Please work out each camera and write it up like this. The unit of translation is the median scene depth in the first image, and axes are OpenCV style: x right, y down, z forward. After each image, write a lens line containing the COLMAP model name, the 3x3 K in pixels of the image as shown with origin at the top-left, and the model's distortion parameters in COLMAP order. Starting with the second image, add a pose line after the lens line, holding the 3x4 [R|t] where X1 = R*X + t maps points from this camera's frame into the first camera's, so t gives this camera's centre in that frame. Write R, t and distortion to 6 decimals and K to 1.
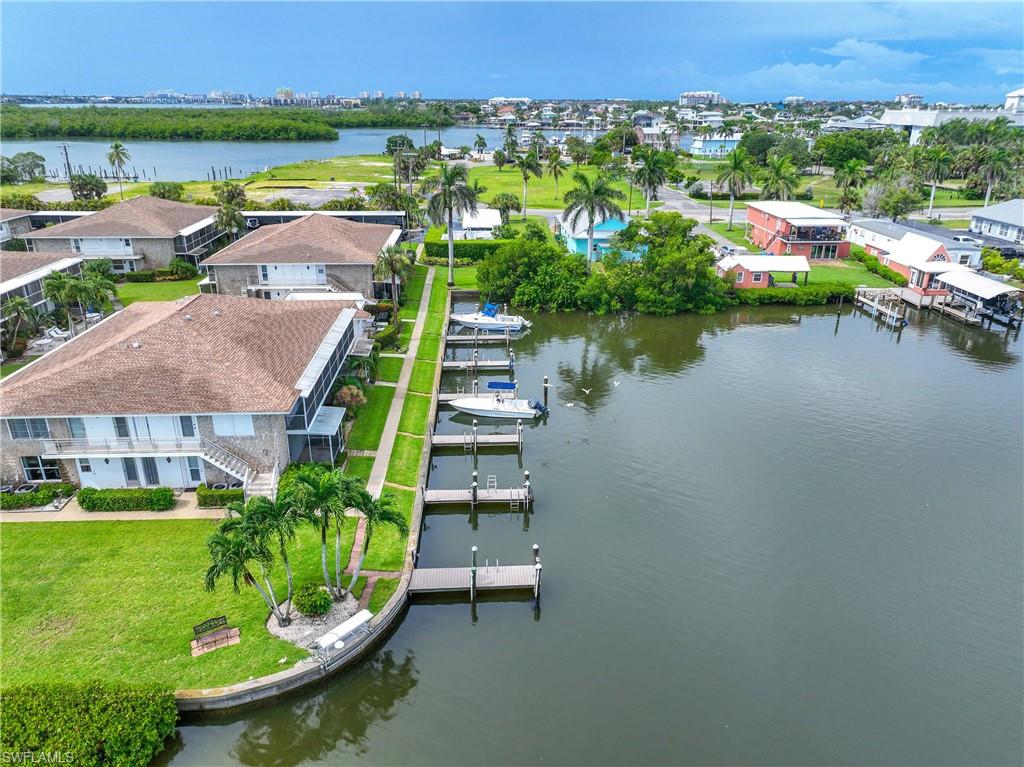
lens RADIAL K [[718.0, 0, 516.2], [0, 718.0, 381.7], [0, 0, 1]] dist [-0.005661, 0.029180]
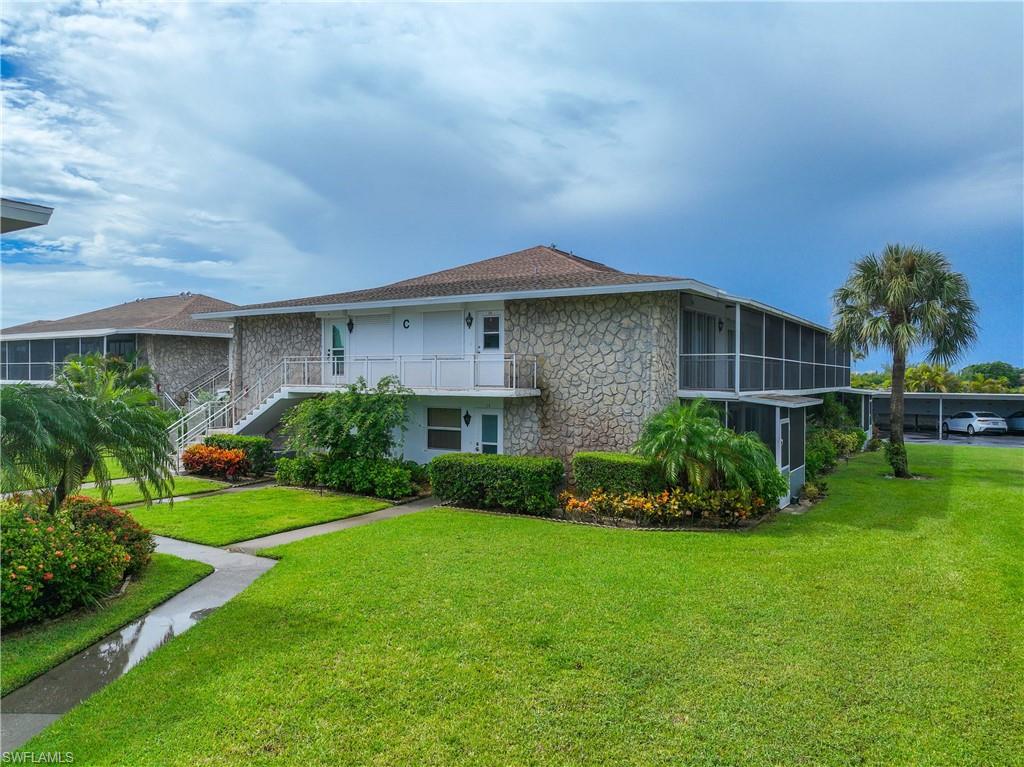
lens RADIAL K [[718.0, 0, 516.2], [0, 718.0, 381.7], [0, 0, 1]] dist [-0.005661, 0.029180]
pose [[0.816043, 0.014955, -0.577798, -0.402442], [-0.219400, 0.932860, -0.285721, -0.115739], [0.534731, 0.359929, 0.764535, 0.835204]]
